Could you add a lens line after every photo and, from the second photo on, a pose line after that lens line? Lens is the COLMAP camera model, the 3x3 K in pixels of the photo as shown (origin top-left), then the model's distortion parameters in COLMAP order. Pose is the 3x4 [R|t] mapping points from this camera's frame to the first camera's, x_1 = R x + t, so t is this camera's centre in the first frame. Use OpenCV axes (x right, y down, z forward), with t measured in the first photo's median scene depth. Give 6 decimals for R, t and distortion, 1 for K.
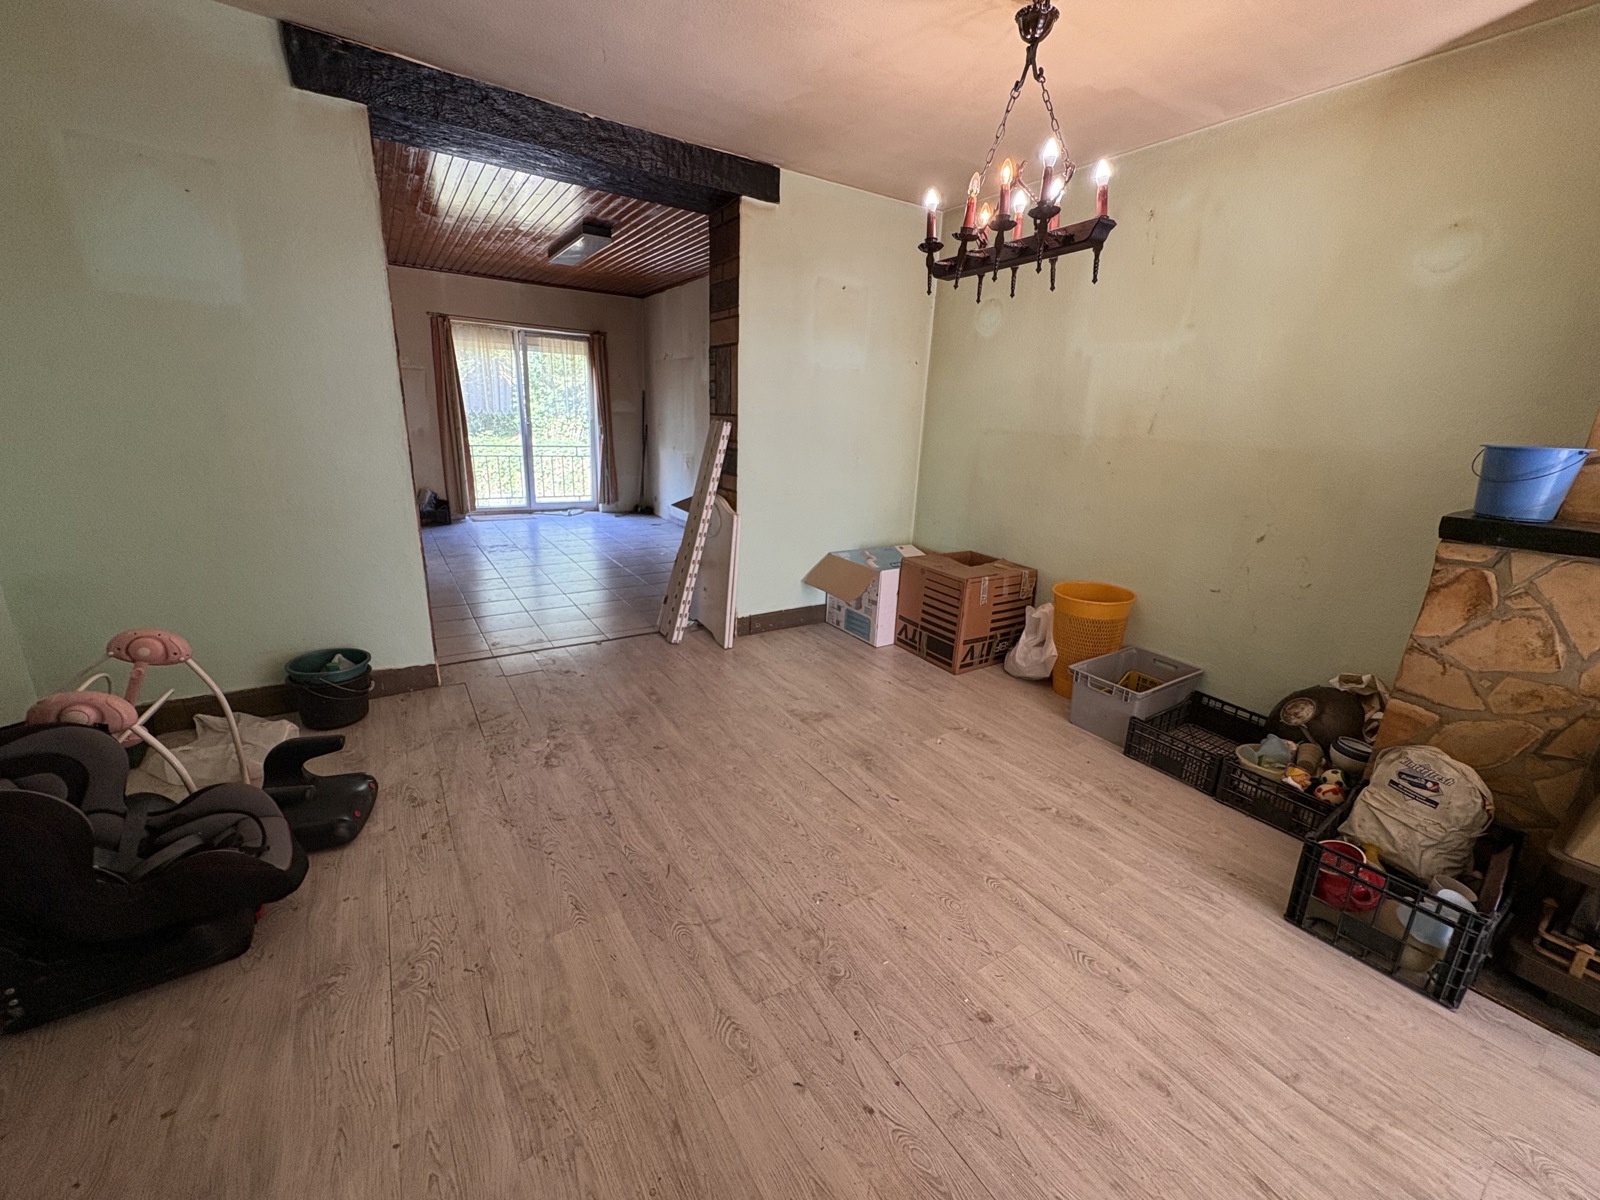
lens RADIAL K [[636.4, 0, 803.5], [0, 636.4, 602.7], [0, 0, 1]] dist [-0.001610, 0.000260]
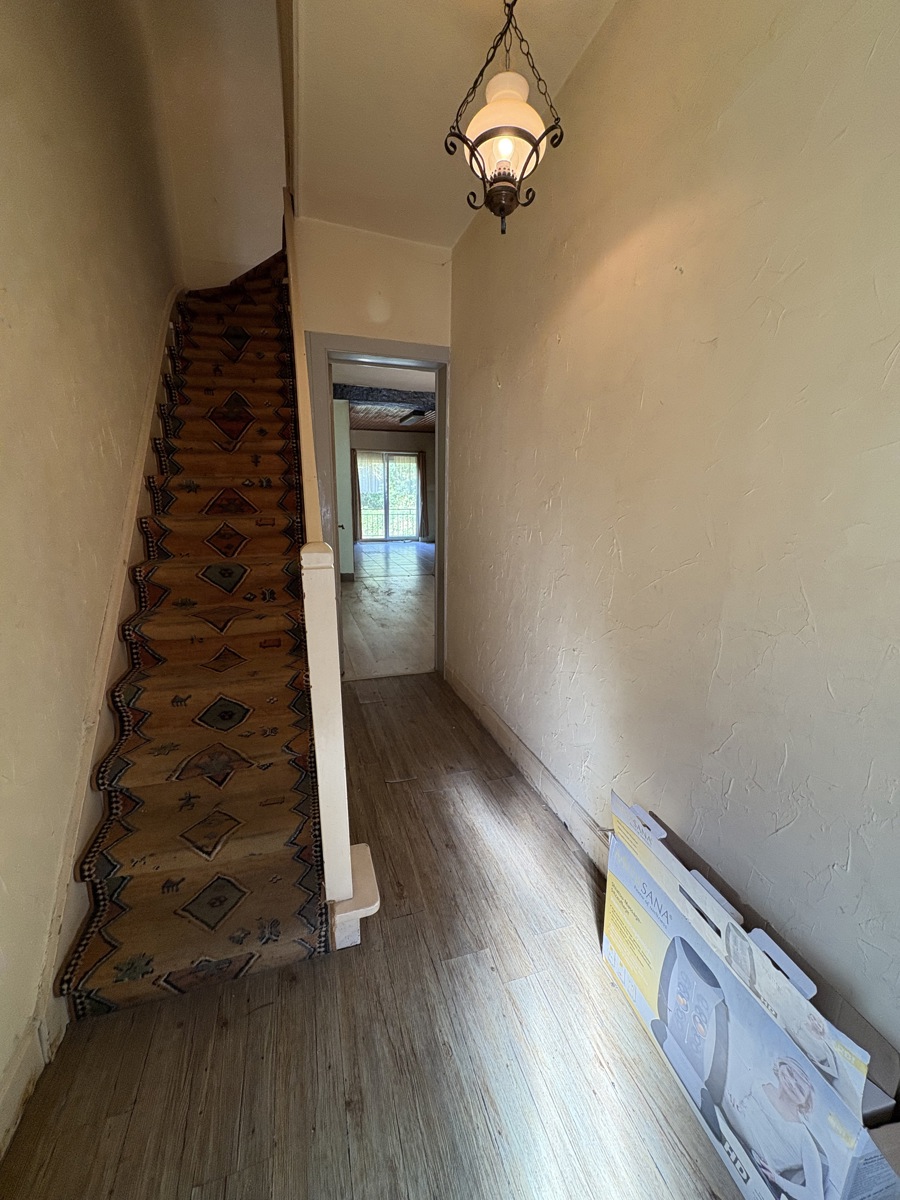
lens RADIAL K [[477.3, 0, 450.0], [0, 477.3, 600.0], [0, 0, 1]] dist [-0.001610, 0.000260]
pose [[0.964313, 0.023921, -0.263681, 0.166417], [-0.042812, 0.996892, -0.066128, 0.134390], [0.261280, 0.075057, 0.962340, -0.383266]]
